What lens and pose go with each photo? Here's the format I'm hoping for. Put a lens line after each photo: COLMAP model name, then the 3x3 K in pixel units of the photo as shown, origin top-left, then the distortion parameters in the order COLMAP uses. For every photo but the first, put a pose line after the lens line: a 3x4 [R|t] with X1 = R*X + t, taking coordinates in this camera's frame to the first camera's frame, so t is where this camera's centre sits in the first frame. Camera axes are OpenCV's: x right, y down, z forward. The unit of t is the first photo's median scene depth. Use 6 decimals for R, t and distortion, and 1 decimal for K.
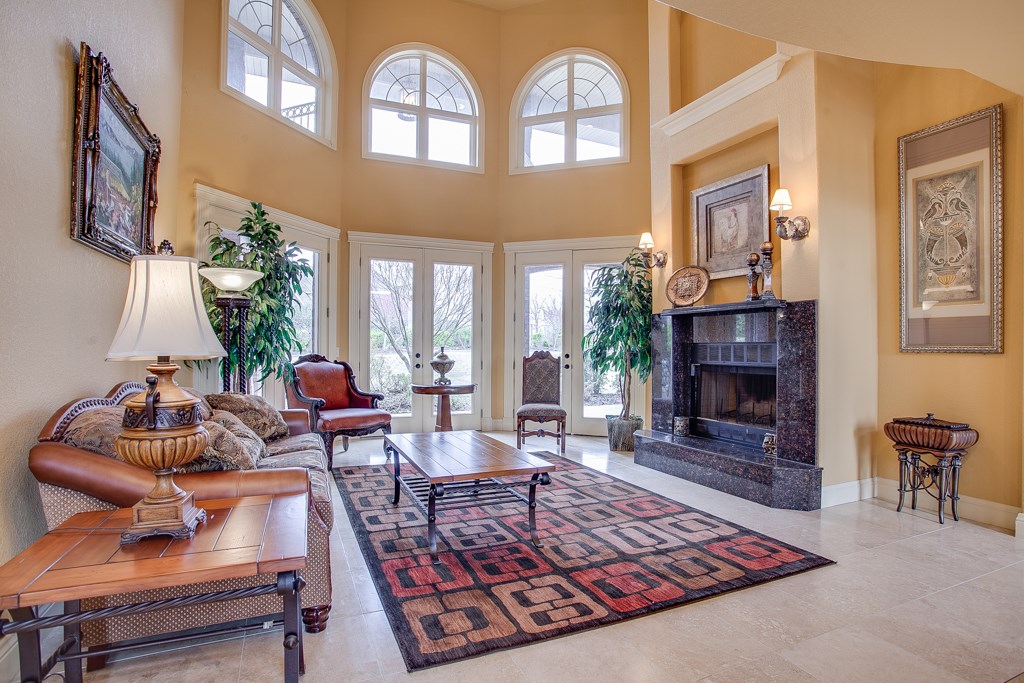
lens RADIAL K [[513.2, 0, 510.1], [0, 513.2, 339.5], [0, 0, 1]] dist [-0.022708, 0.000820]
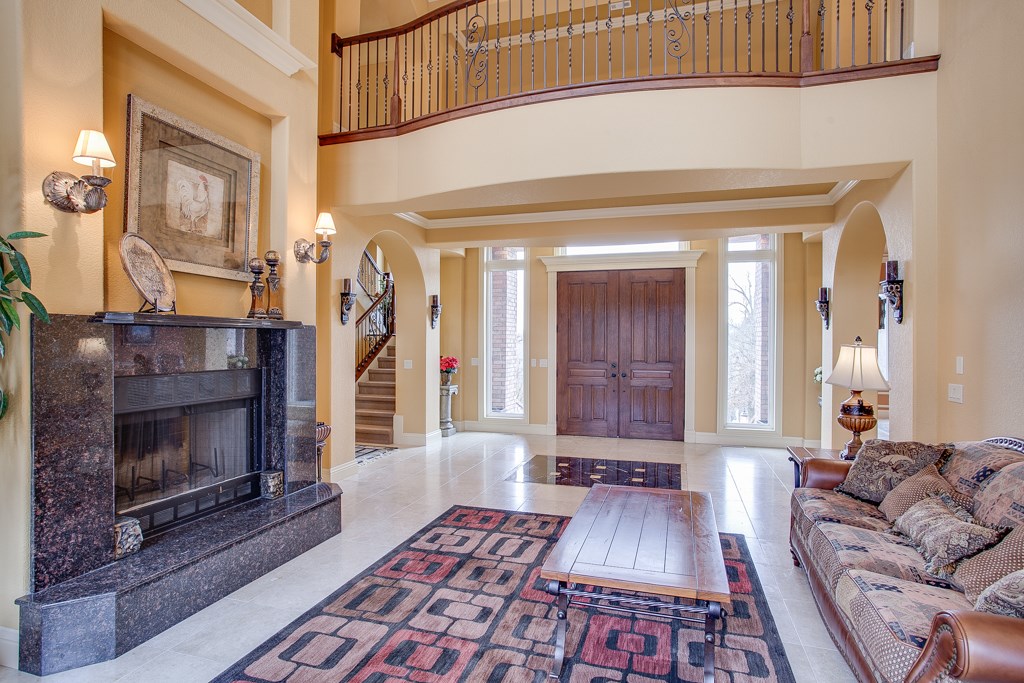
lens RADIAL K [[546.5, 0, 508.2], [0, 546.5, 345.9], [0, 0, 1]] dist [-0.020873, 0.001943]
pose [[-0.754411, -0.014207, 0.656249, -0.466423], [-0.020062, 0.999798, -0.001417, -0.046882], [-0.656096, -0.014235, -0.754543, 1.698288]]
